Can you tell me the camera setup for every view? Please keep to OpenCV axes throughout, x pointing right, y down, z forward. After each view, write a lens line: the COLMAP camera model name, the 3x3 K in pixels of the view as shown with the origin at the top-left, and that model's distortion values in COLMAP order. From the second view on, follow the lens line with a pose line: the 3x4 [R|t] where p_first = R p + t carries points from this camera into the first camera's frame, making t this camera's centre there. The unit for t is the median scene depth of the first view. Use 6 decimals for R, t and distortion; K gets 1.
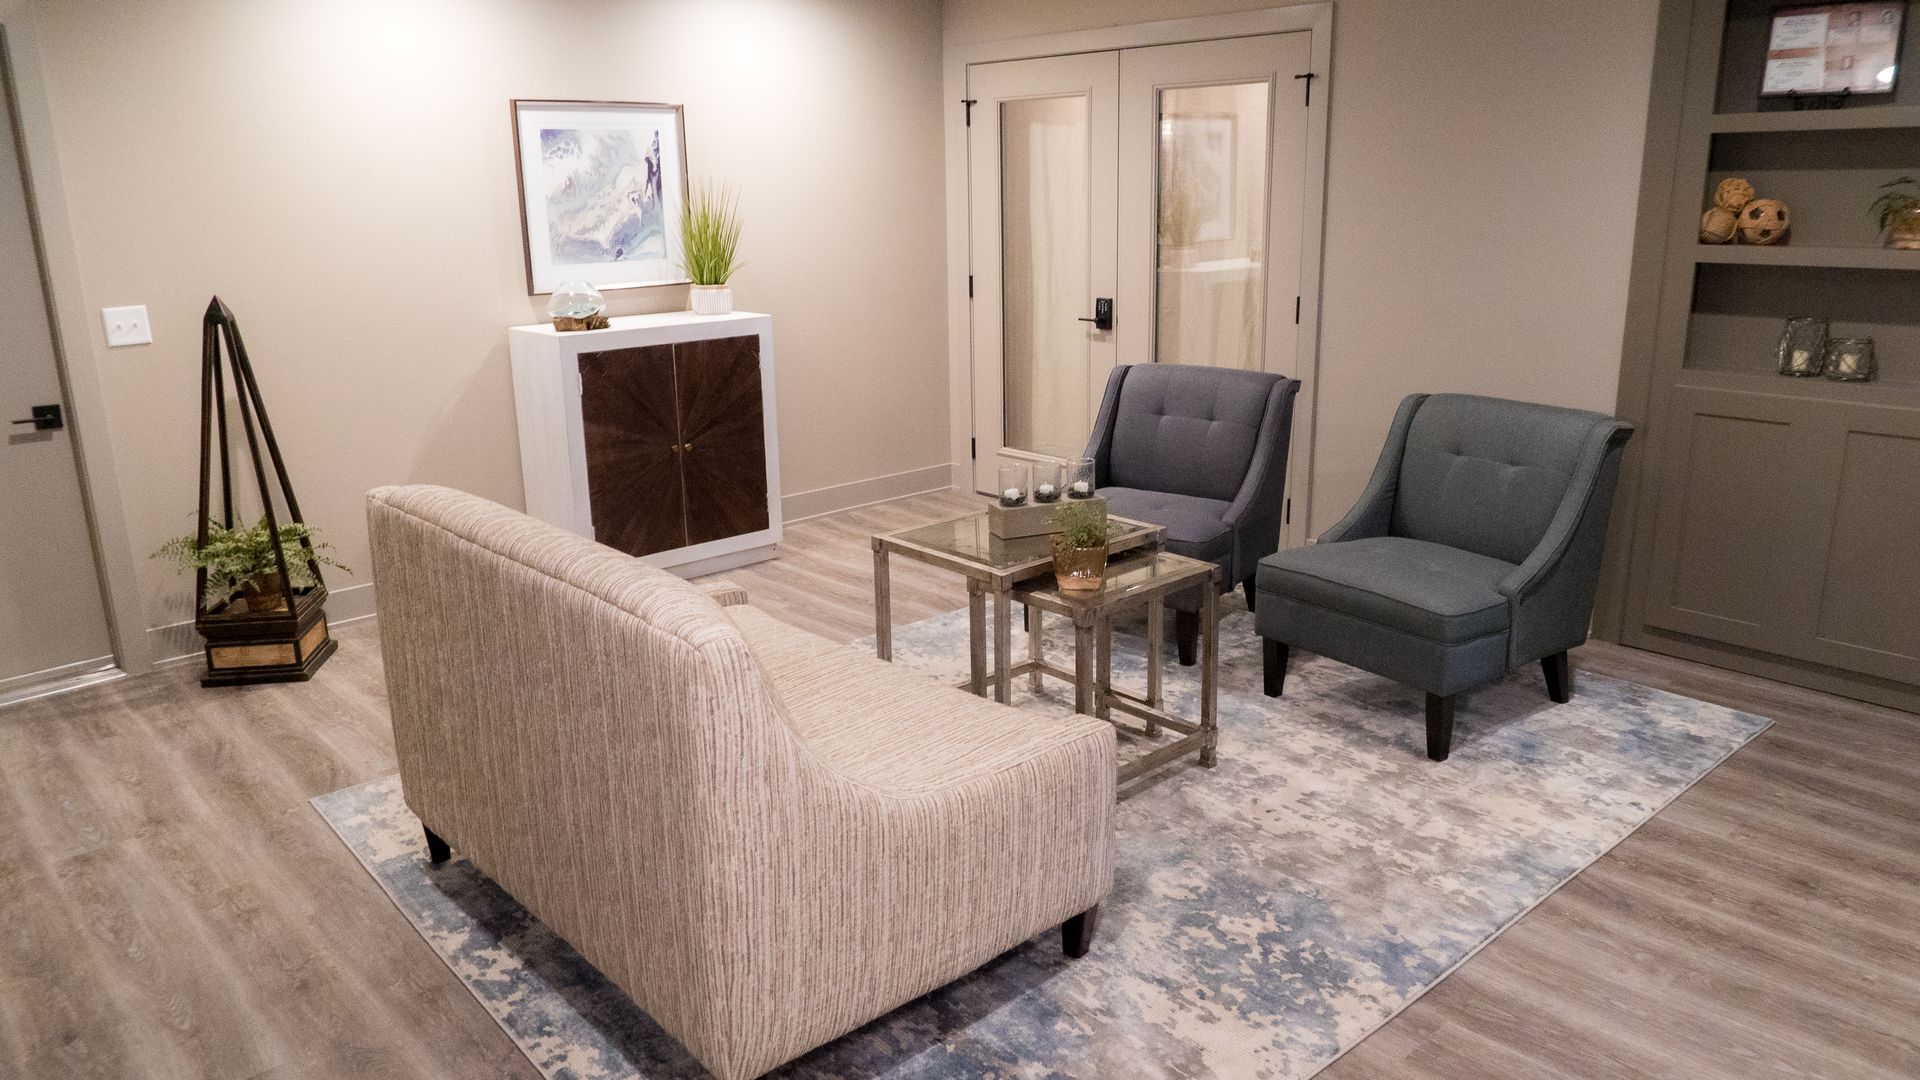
lens RADIAL K [[1321.6, 0, 960.0], [0, 1321.6, 540.0], [0, 0, 1]] dist [0.003989, 0.003184]
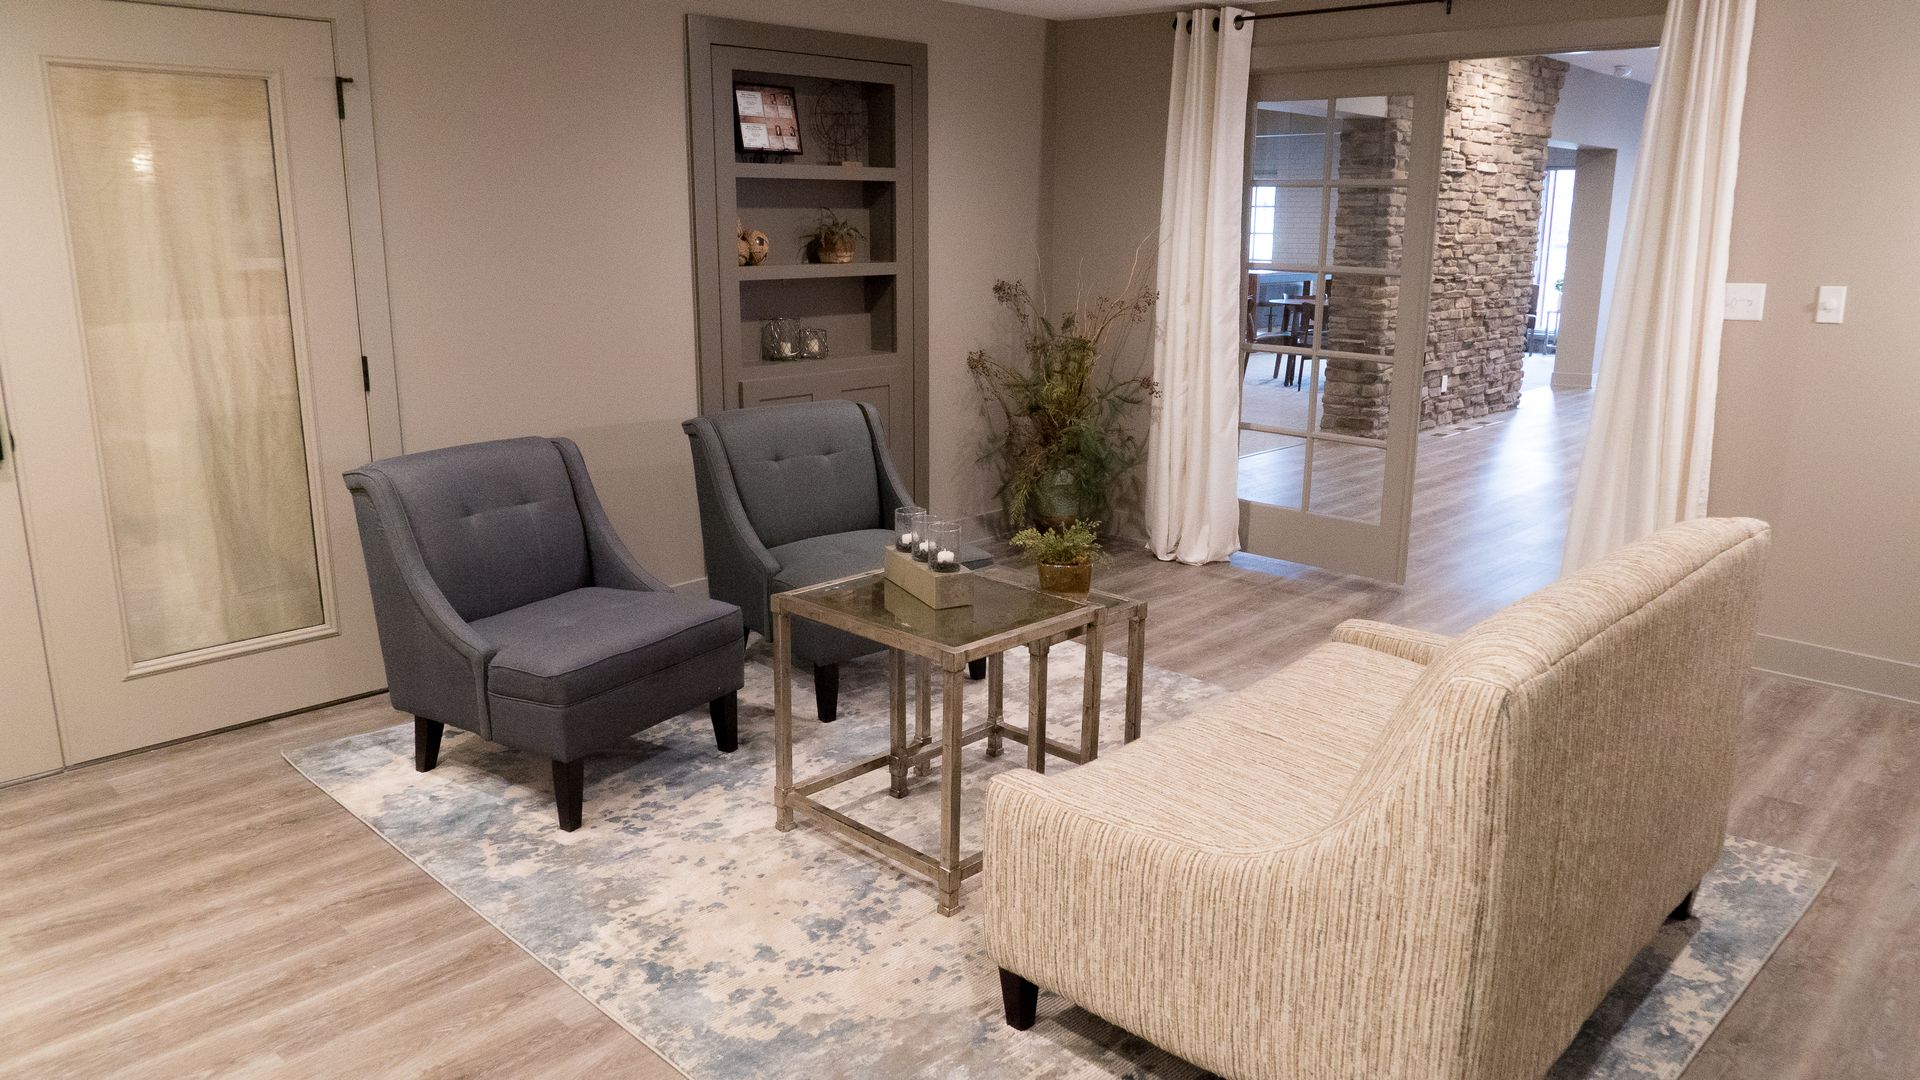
lens RADIAL K [[1321.6, 0, 960.0], [0, 1321.6, 540.0], [0, 0, 1]] dist [0.003989, 0.003184]
pose [[-0.068168, -0.233342, 0.970002, -0.763028], [0.249996, 0.937250, 0.243032, -0.245558], [-0.965844, 0.259064, -0.005555, 0.921979]]
